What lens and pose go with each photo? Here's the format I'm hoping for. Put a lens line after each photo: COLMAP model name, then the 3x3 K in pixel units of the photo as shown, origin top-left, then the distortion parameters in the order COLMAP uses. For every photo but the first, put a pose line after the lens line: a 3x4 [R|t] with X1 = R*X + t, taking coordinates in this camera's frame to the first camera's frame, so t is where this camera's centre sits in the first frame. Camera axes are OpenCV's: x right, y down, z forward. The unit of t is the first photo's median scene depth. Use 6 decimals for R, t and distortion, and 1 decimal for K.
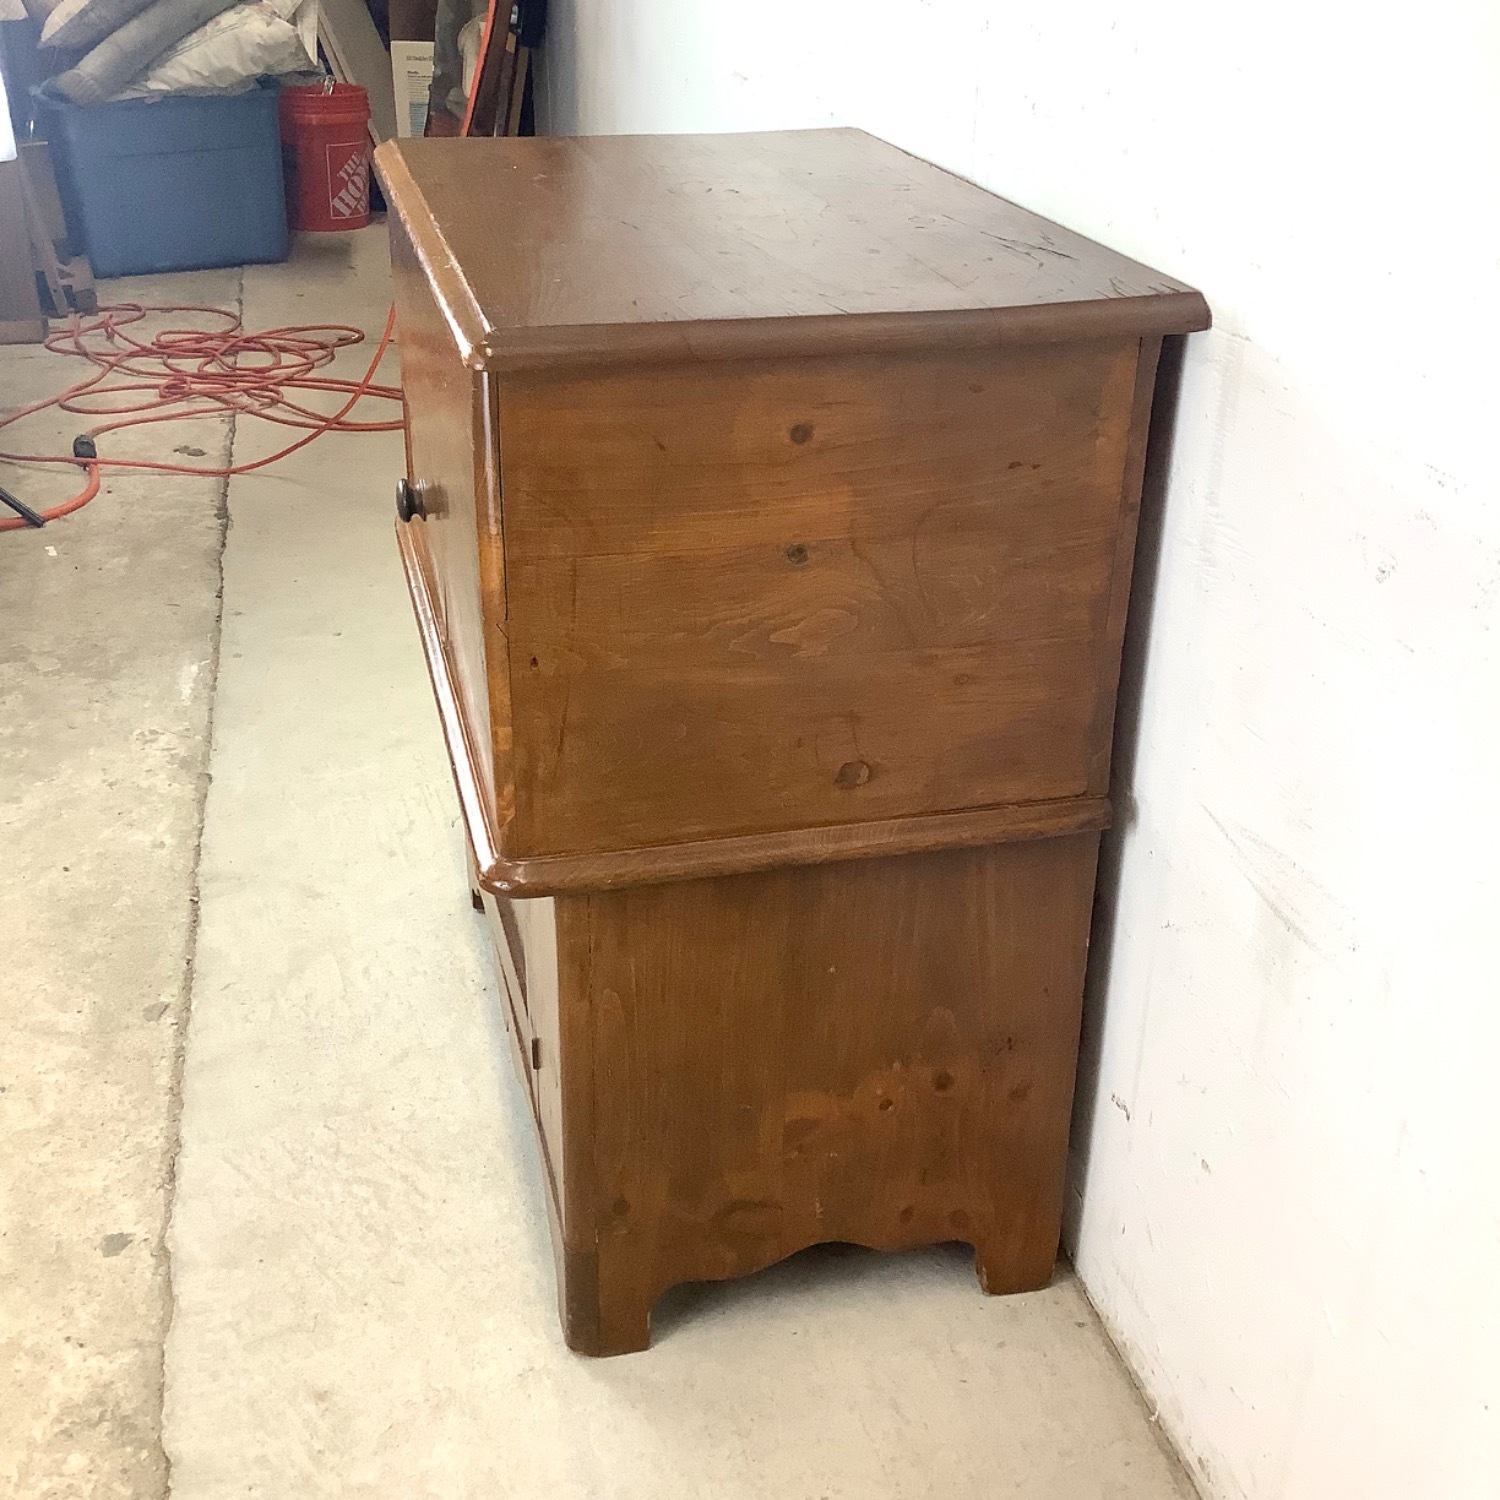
lens RADIAL K [[1823.6, 0, 750.6], [0, 1823.6, 757.2], [0, 0, 1]] dist [0.050749, 0.000000]
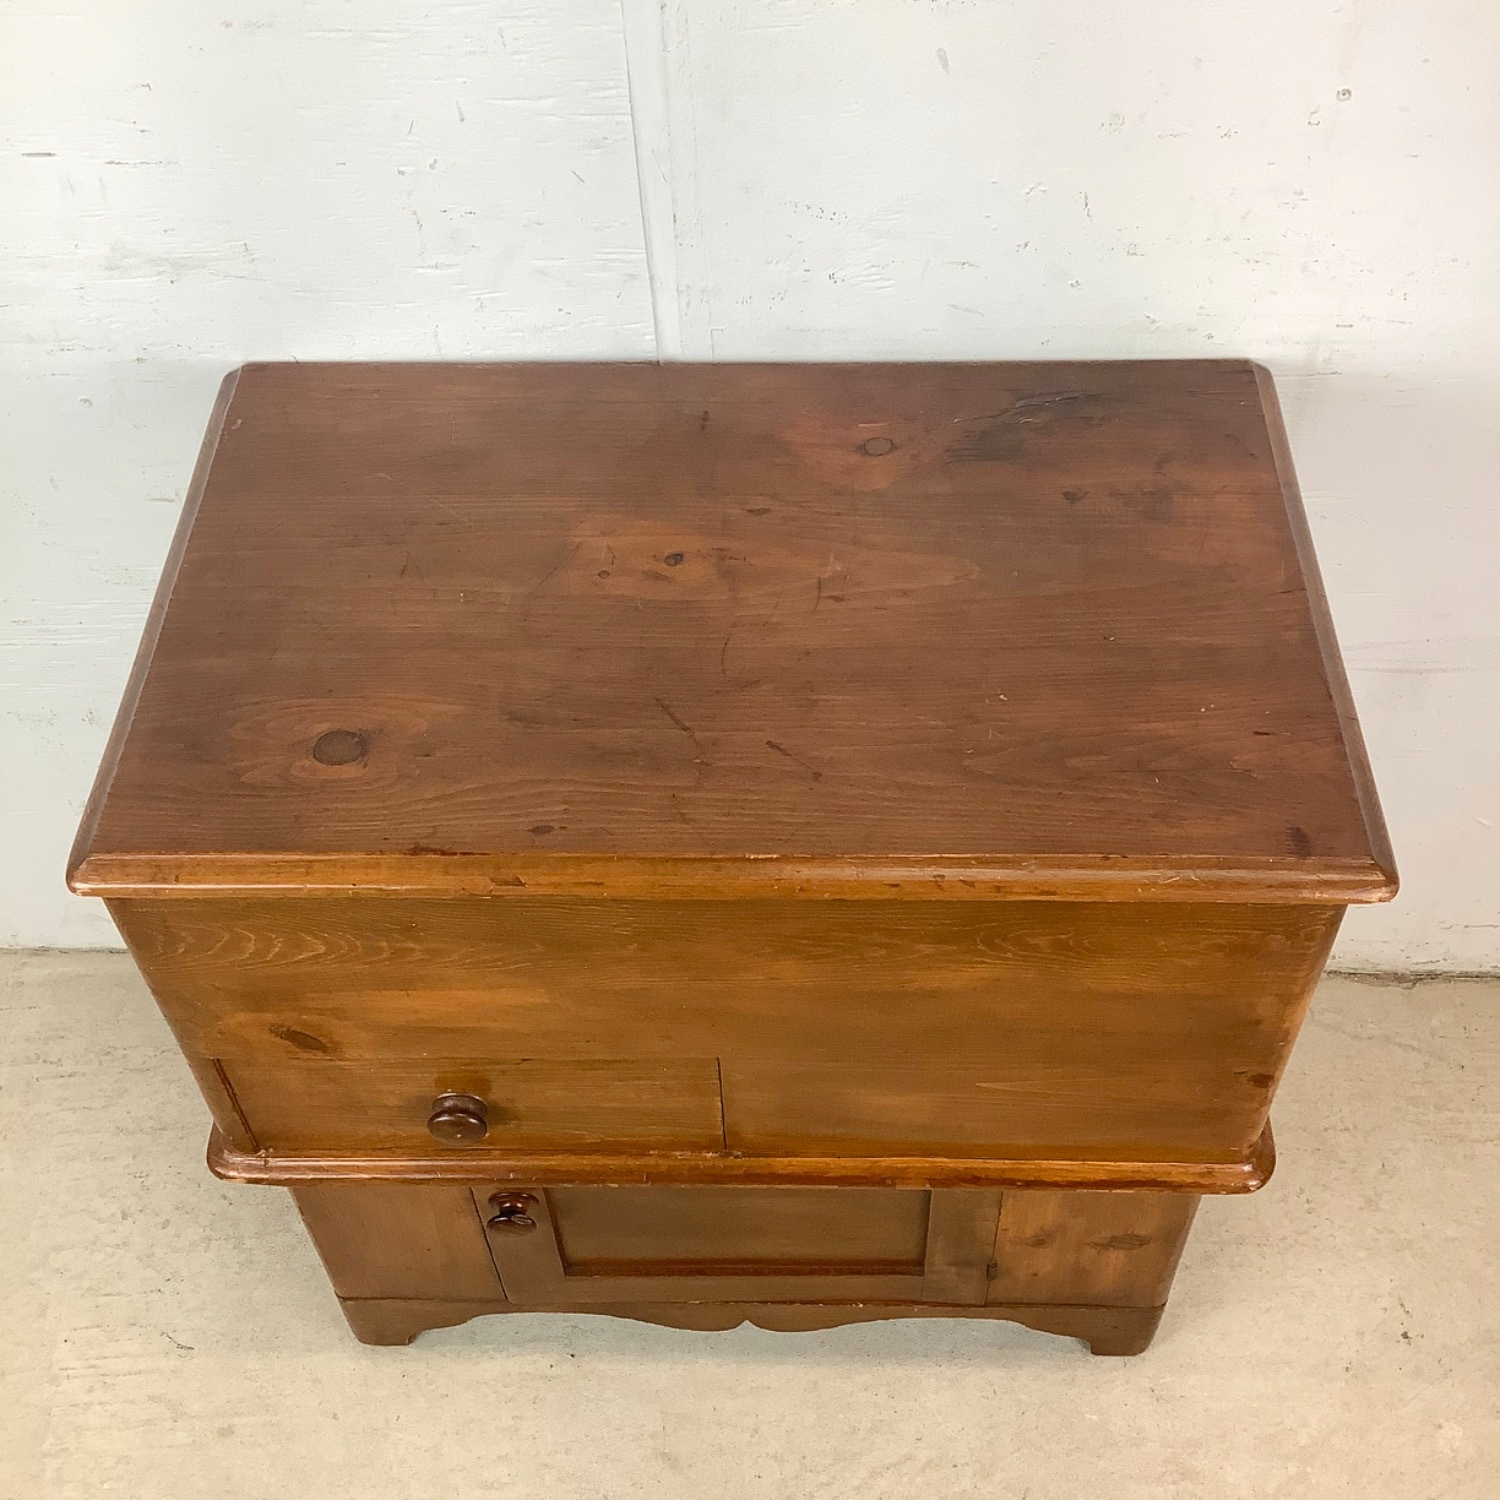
lens RADIAL K [[1823.6, 0, 741.9], [0, 1823.6, 750.9], [0, 0, 1]] dist [0.050749, 0.000000]
pose [[0.264868, -0.757529, 0.596653, -0.601628], [0.458554, 0.643261, 0.613142, -0.798336], [-0.848277, 0.111196, 0.517747, 0.588814]]
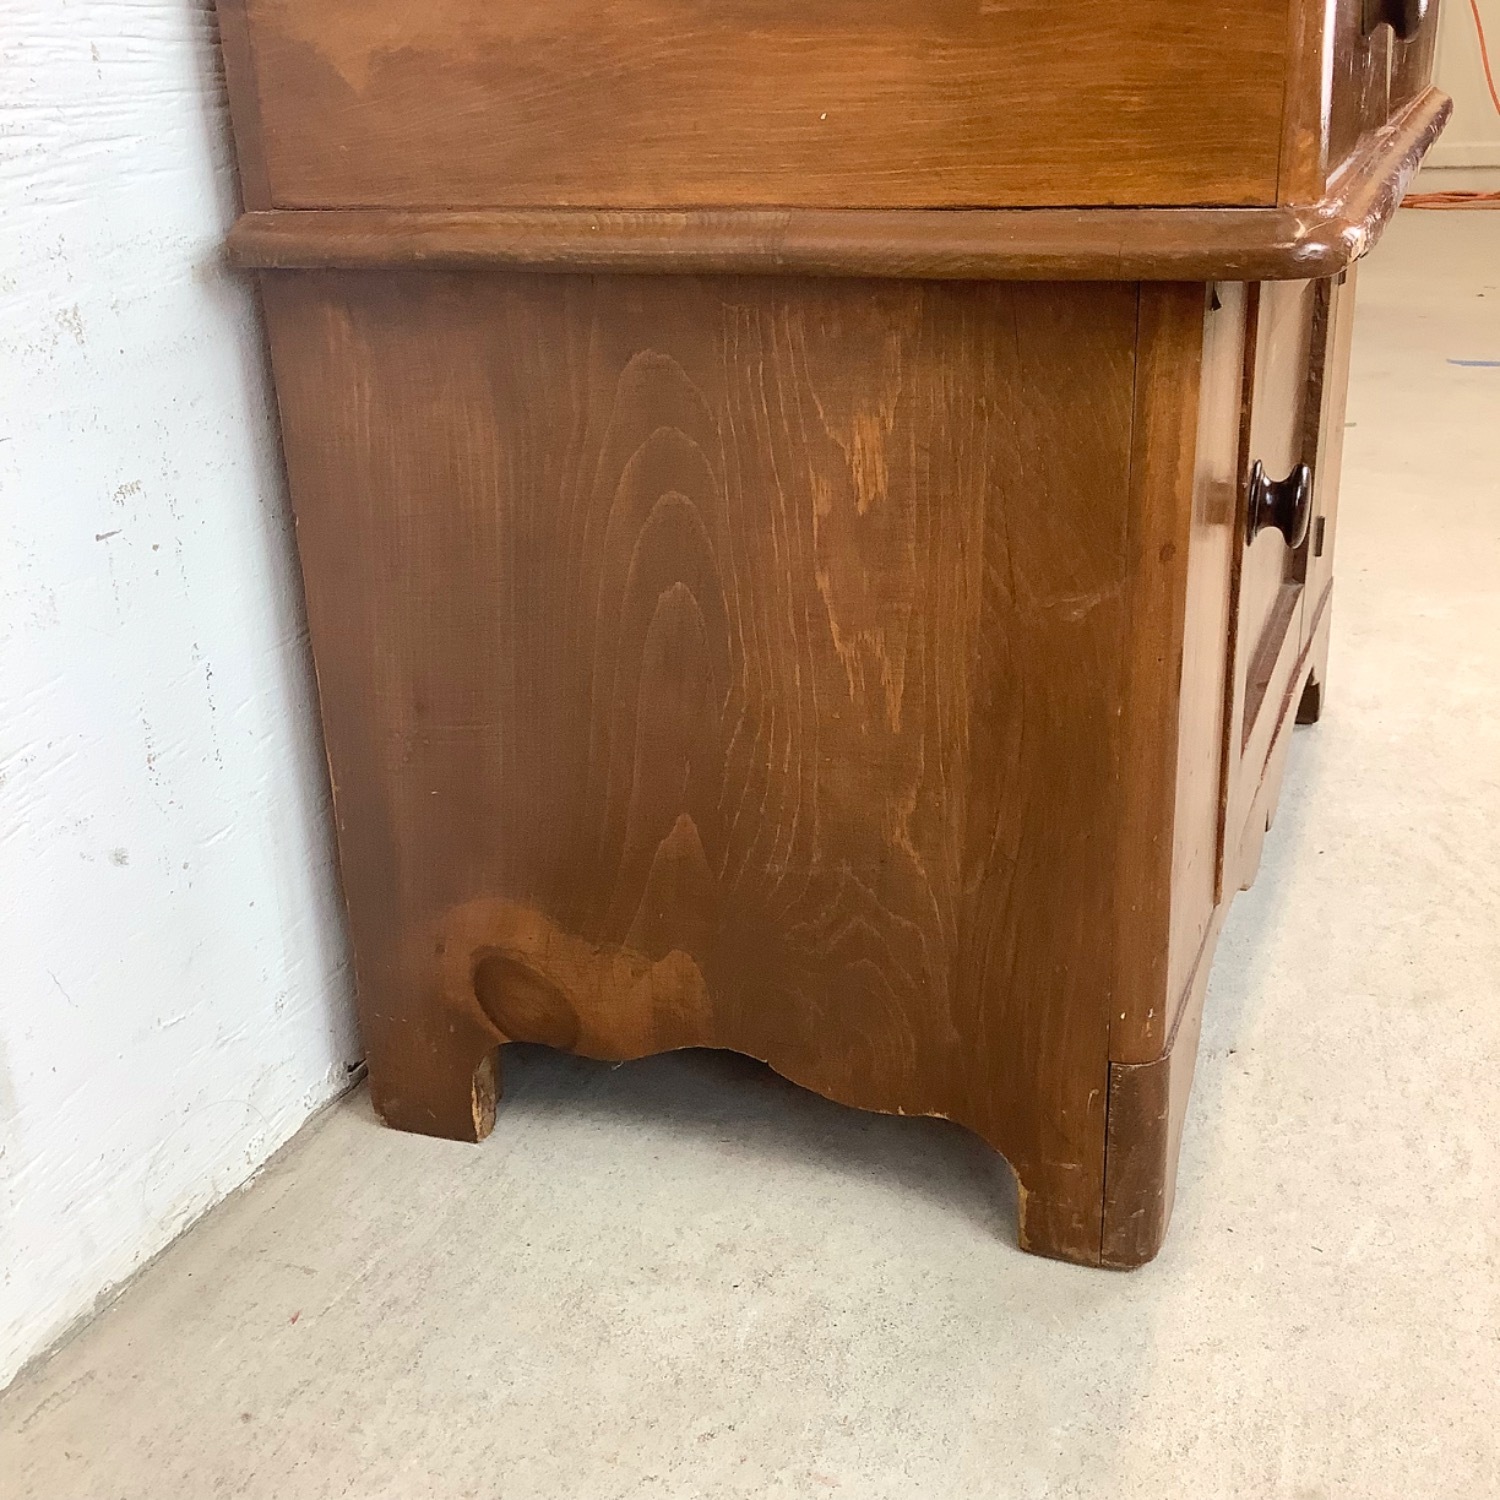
lens RADIAL K [[1823.6, 0, 742.3], [0, 1823.6, 756.1], [0, 0, 1]] dist [0.050749, 0.000000]
pose [[-0.809461, -0.205110, 0.550184, -0.415556], [0.289627, 0.675612, 0.677986, -0.442763], [-0.510773, 0.708151, -0.487477, 1.740738]]
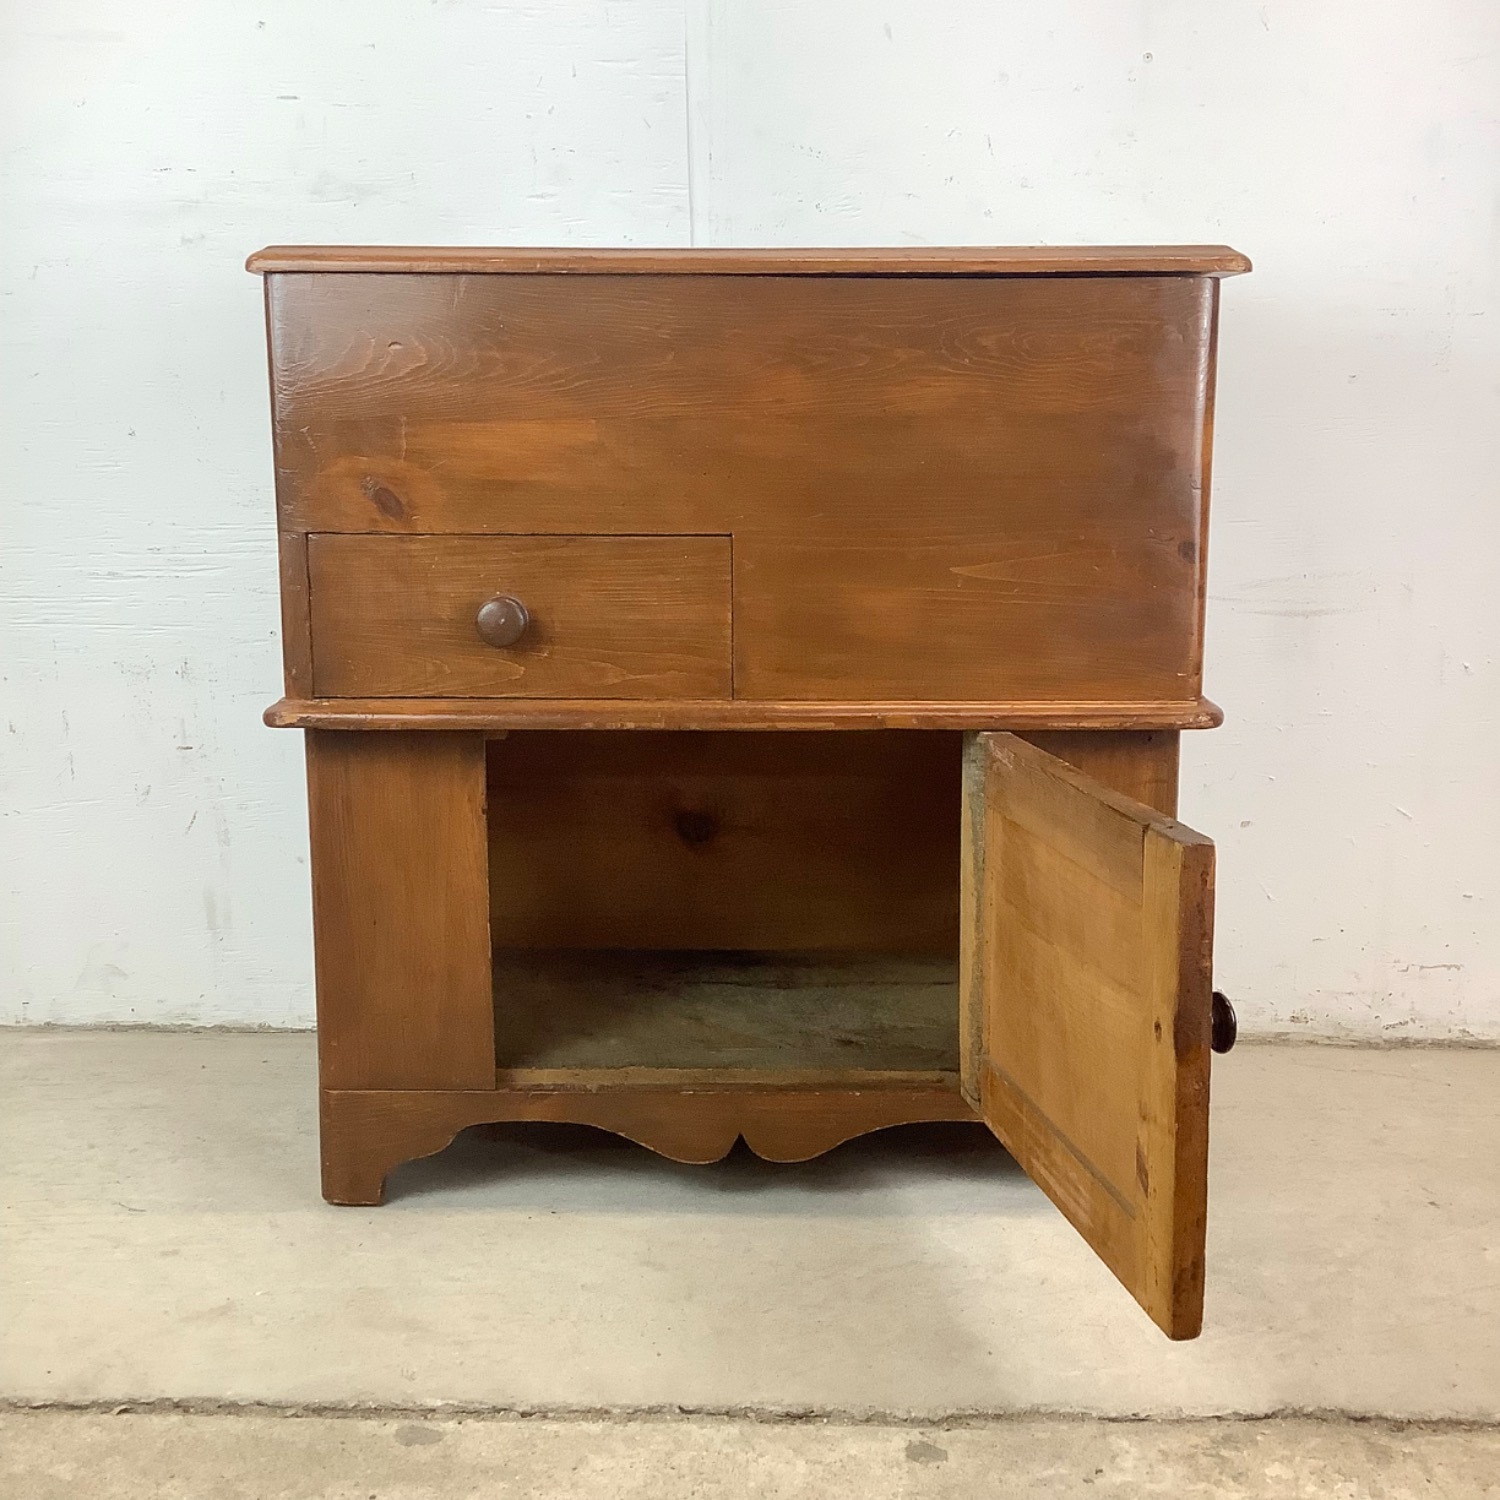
lens RADIAL K [[1823.6, 0, 743.0], [0, 1823.6, 746.1], [0, 0, 1]] dist [0.050749, 0.000000]
pose [[0.260599, -0.198759, 0.944766, -1.209964], [0.436677, 0.897025, 0.068265, -0.117638], [-0.861047, 0.394767, 0.320557, 0.781309]]
